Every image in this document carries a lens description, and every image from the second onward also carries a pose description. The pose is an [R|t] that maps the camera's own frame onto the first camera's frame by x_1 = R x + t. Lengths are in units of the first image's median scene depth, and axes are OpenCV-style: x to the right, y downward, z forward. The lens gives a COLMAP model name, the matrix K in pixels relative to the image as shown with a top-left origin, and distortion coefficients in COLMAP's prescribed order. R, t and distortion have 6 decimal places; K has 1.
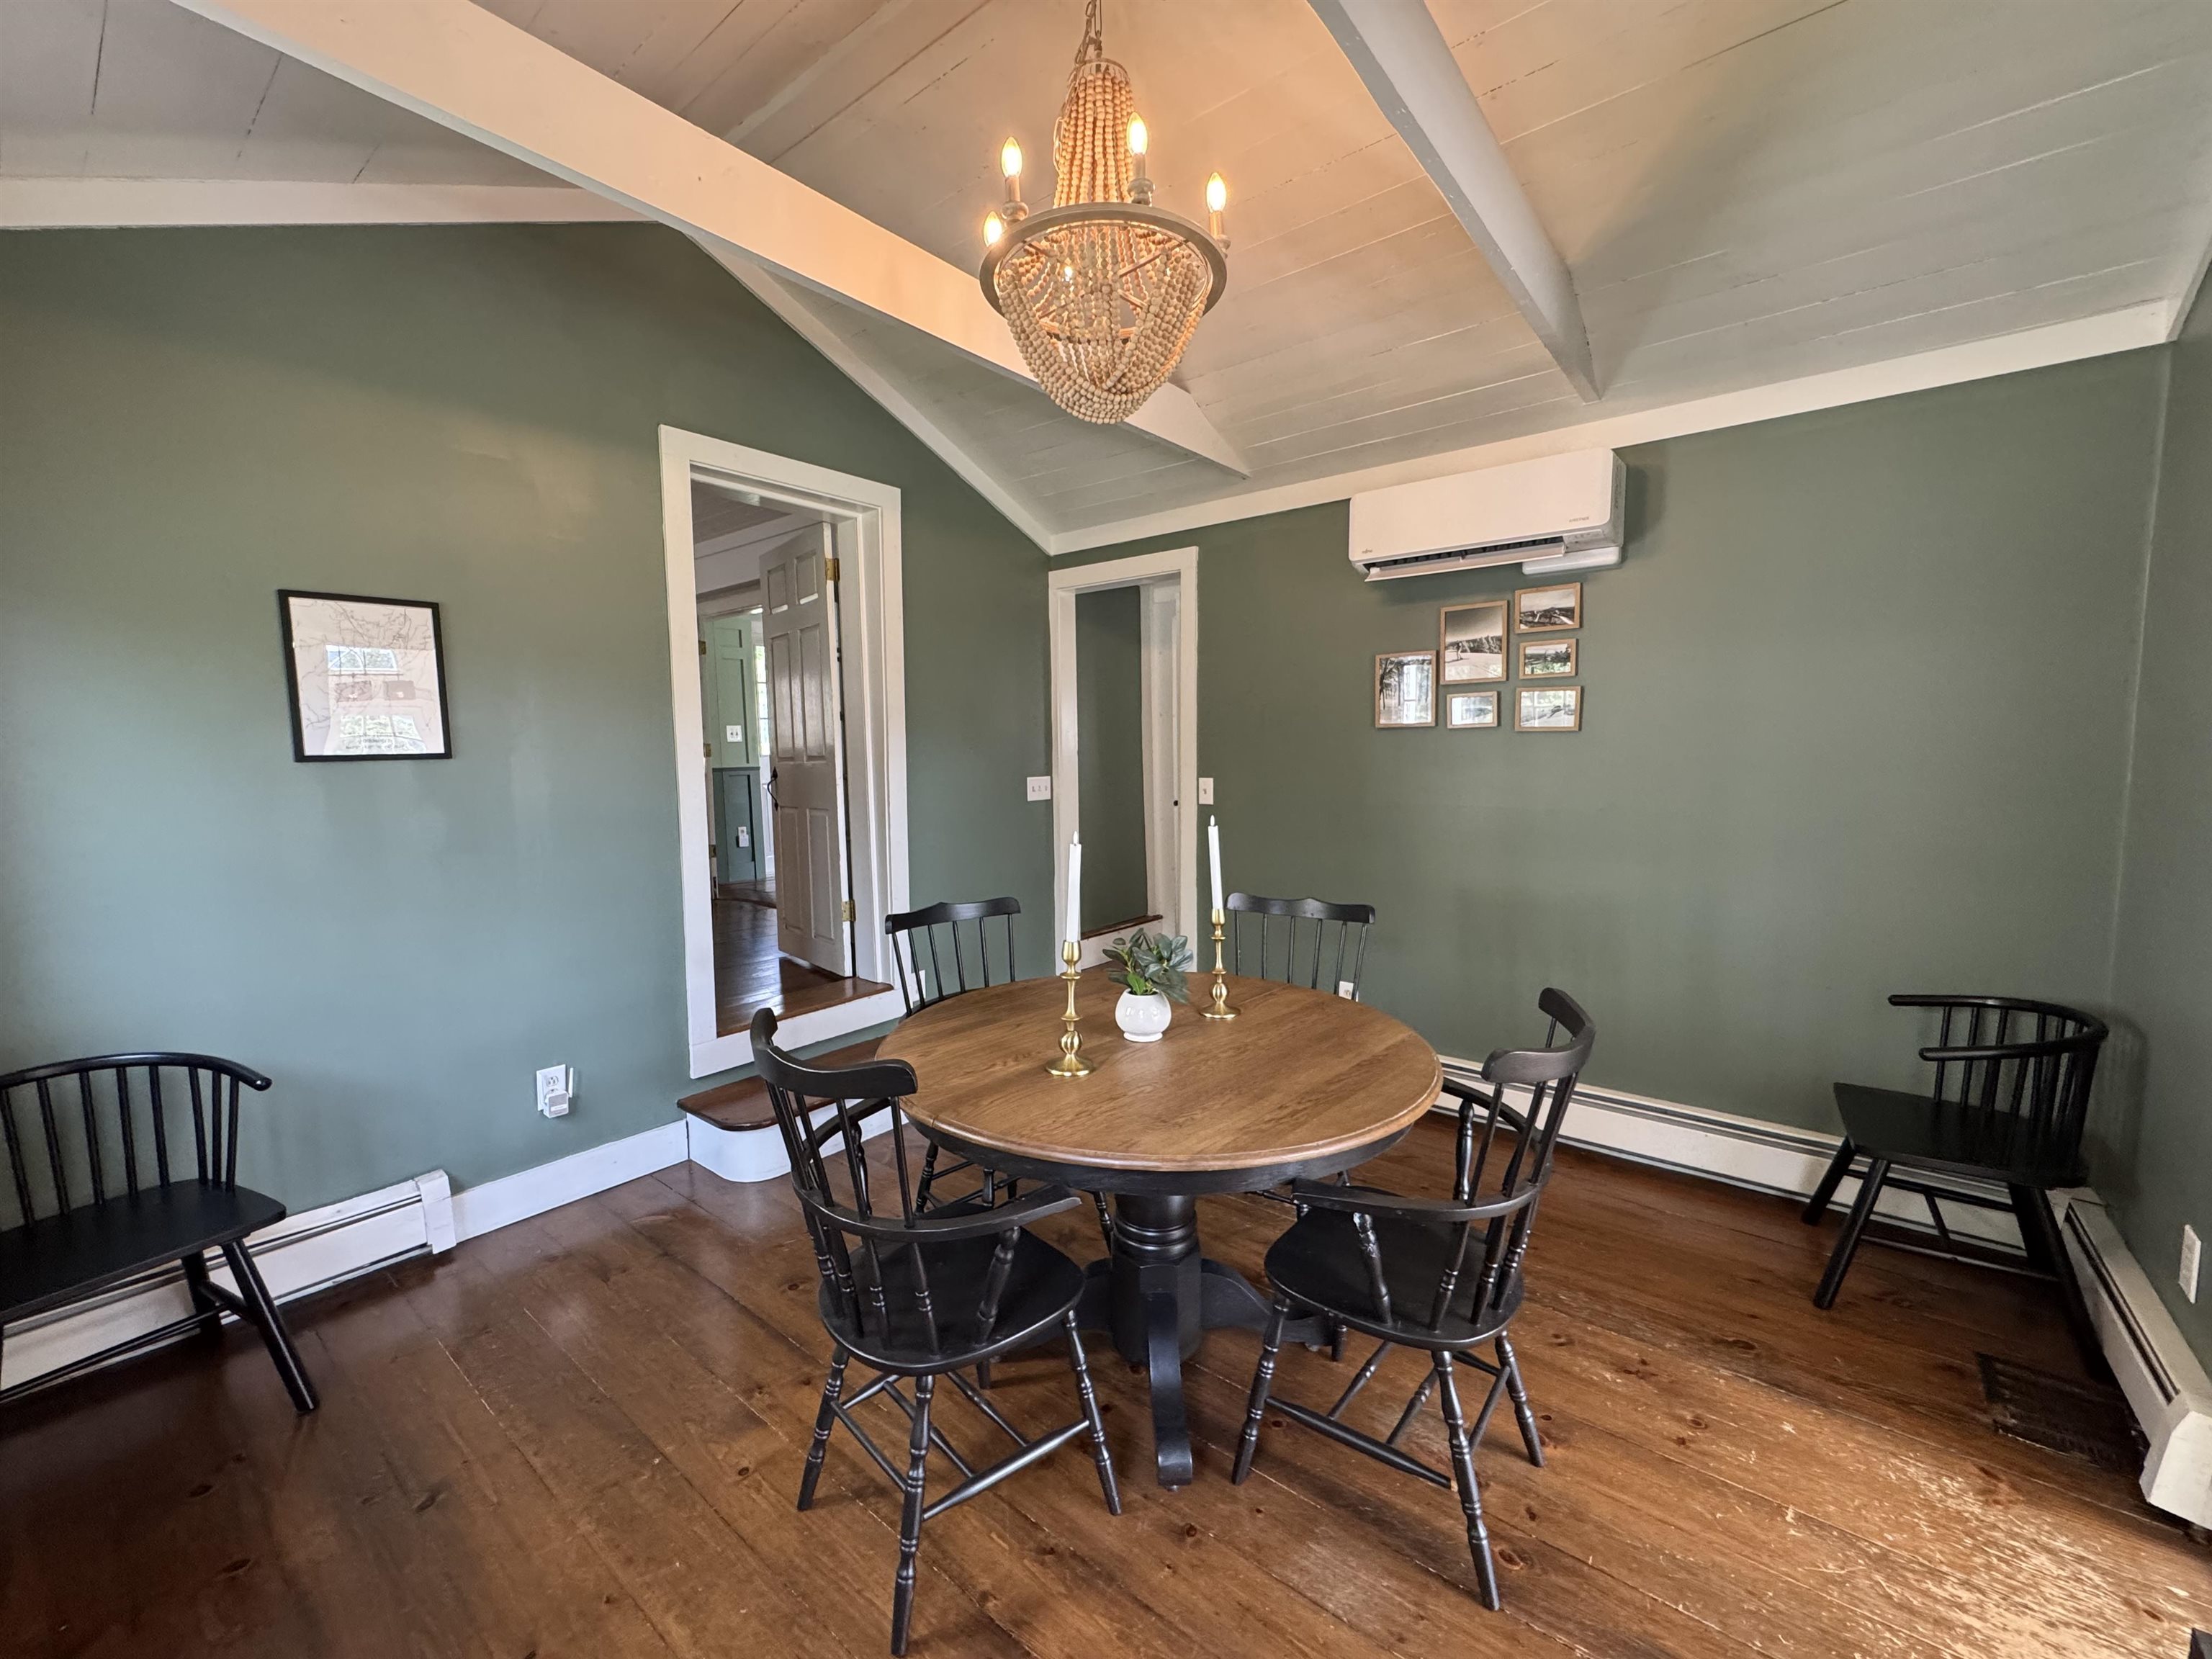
lens RADIAL K [[883.7, 0, 1104.3], [0, 883.7, 824.8], [0, 0, 1]] dist [-0.004879, 0.000204]
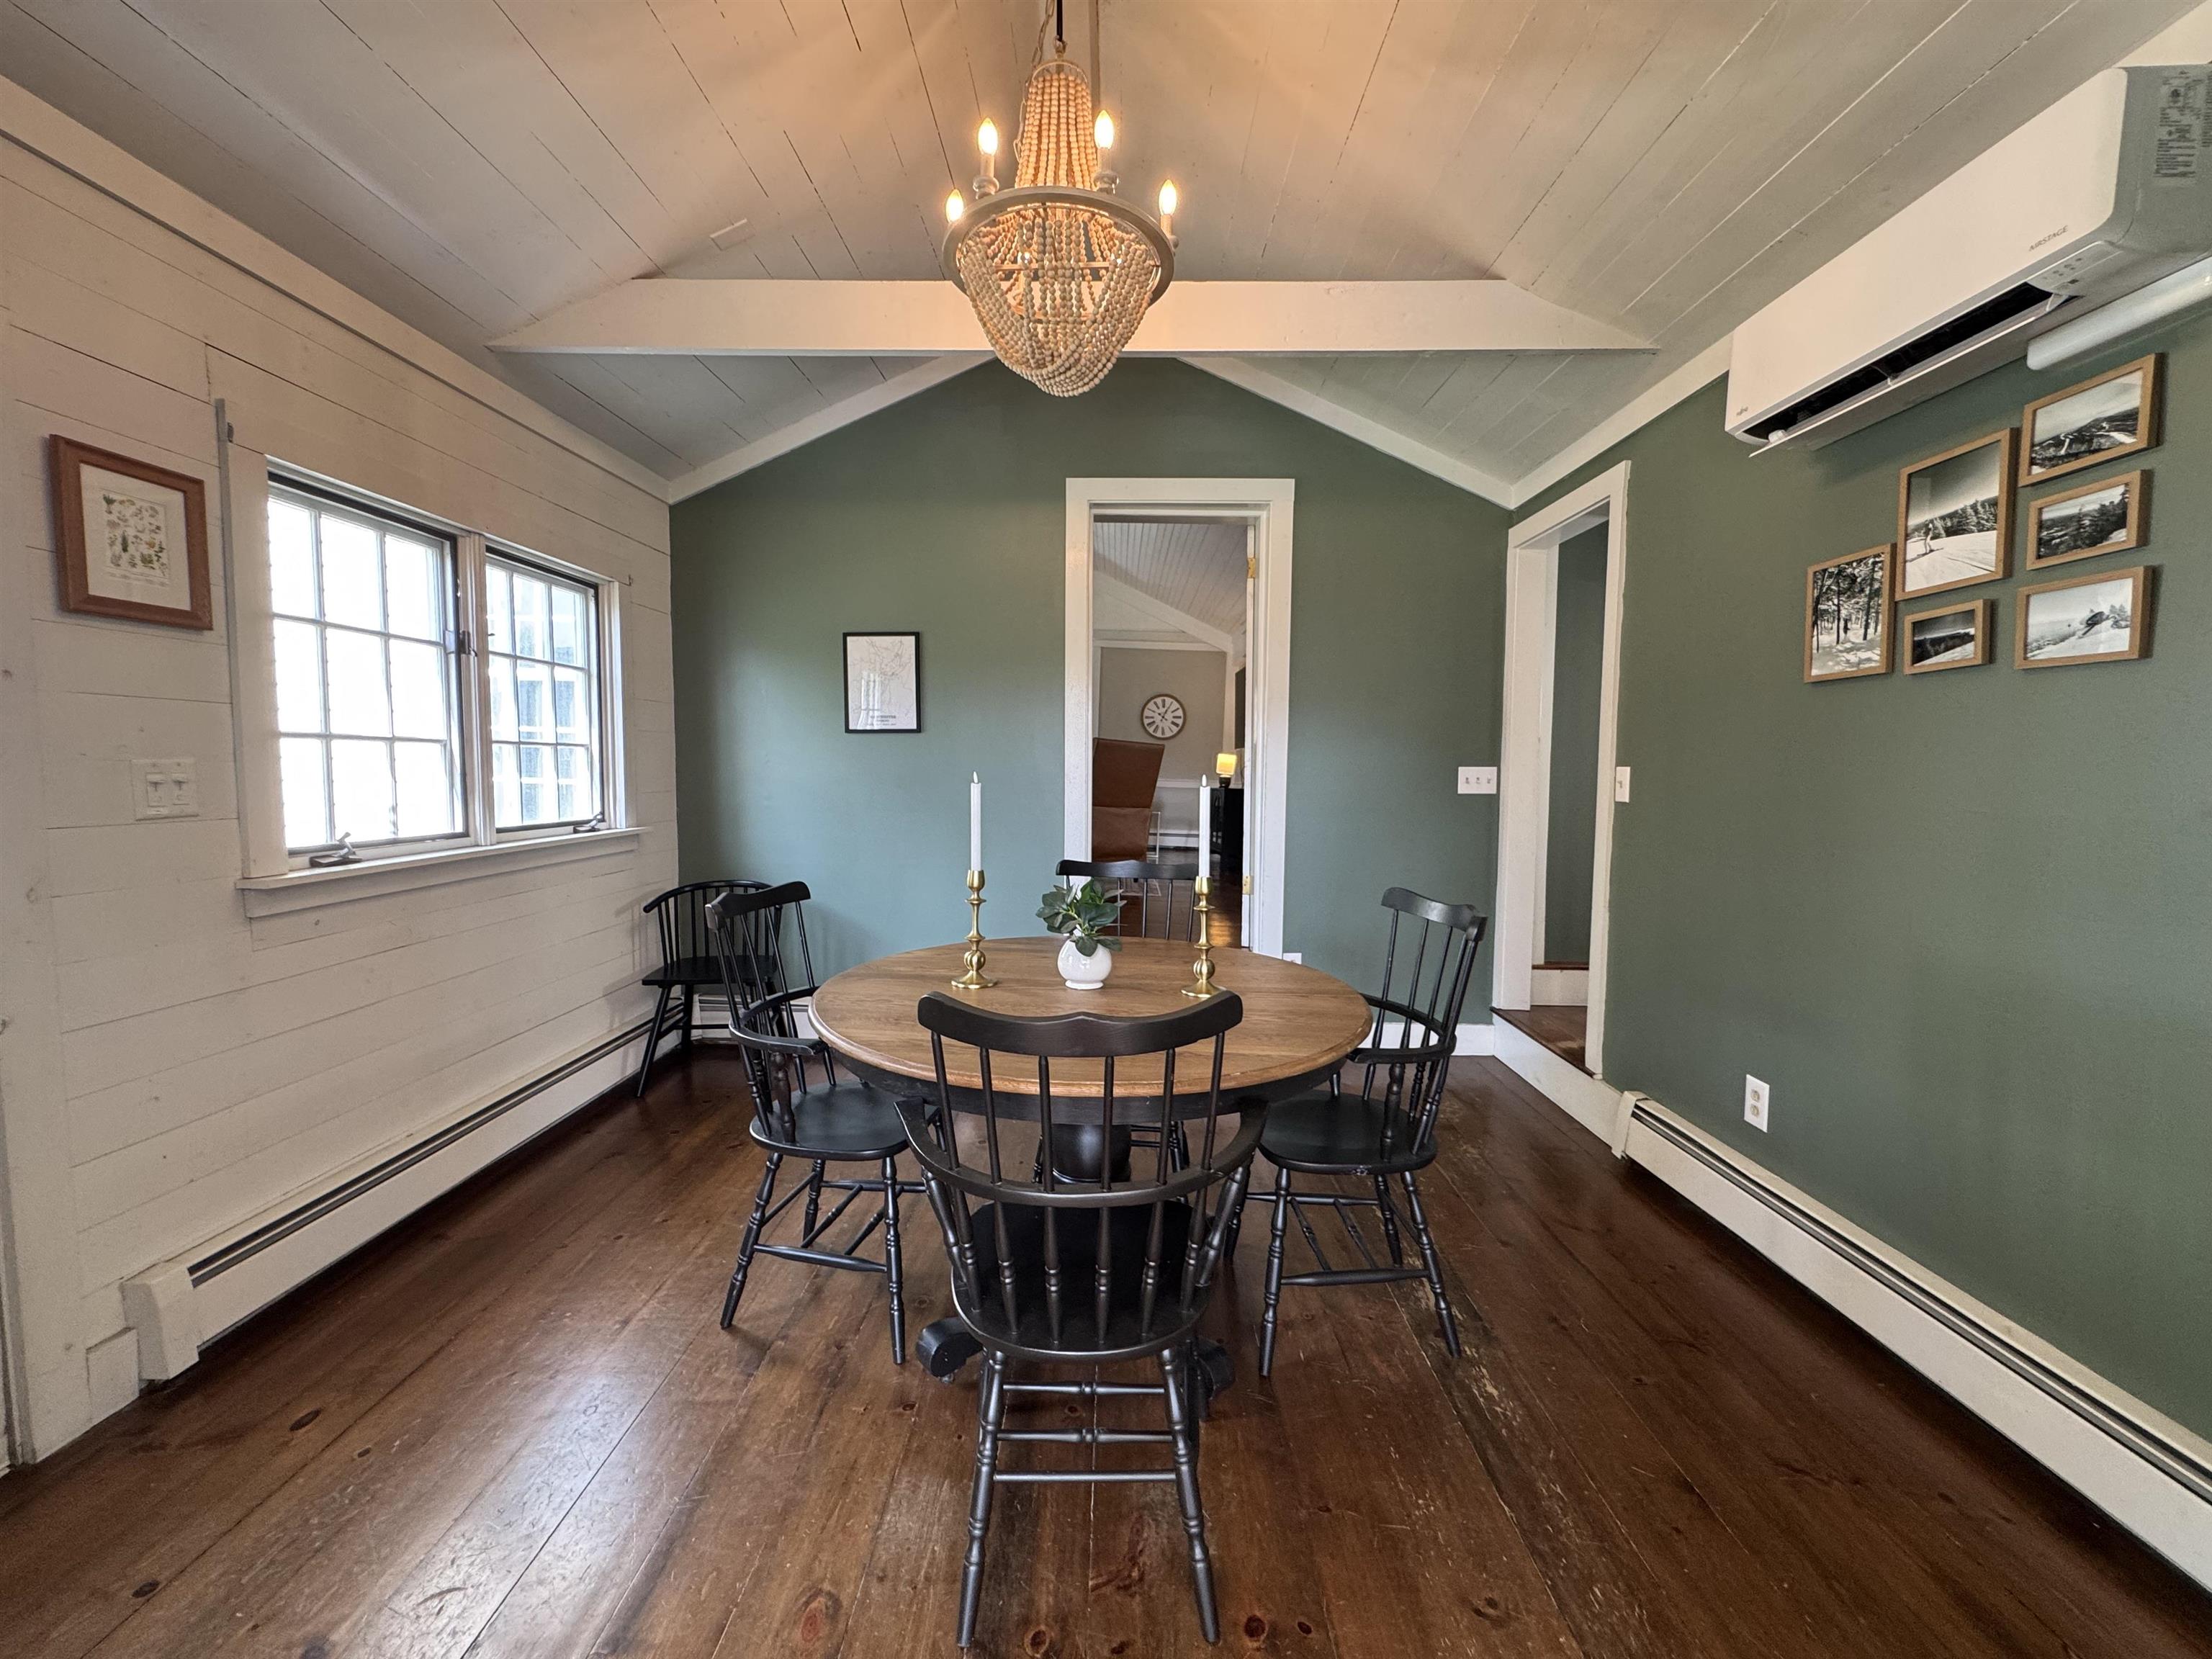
lens RADIAL K [[883.7, 0, 1104.3], [0, 883.7, 824.8], [0, 0, 1]] dist [-0.004879, 0.000204]
pose [[0.618735, 0.067491, -0.782696, 0.559632], [-0.082839, 0.996354, 0.020428, 0.022280], [0.781220, 0.052198, 0.622069, 0.251207]]
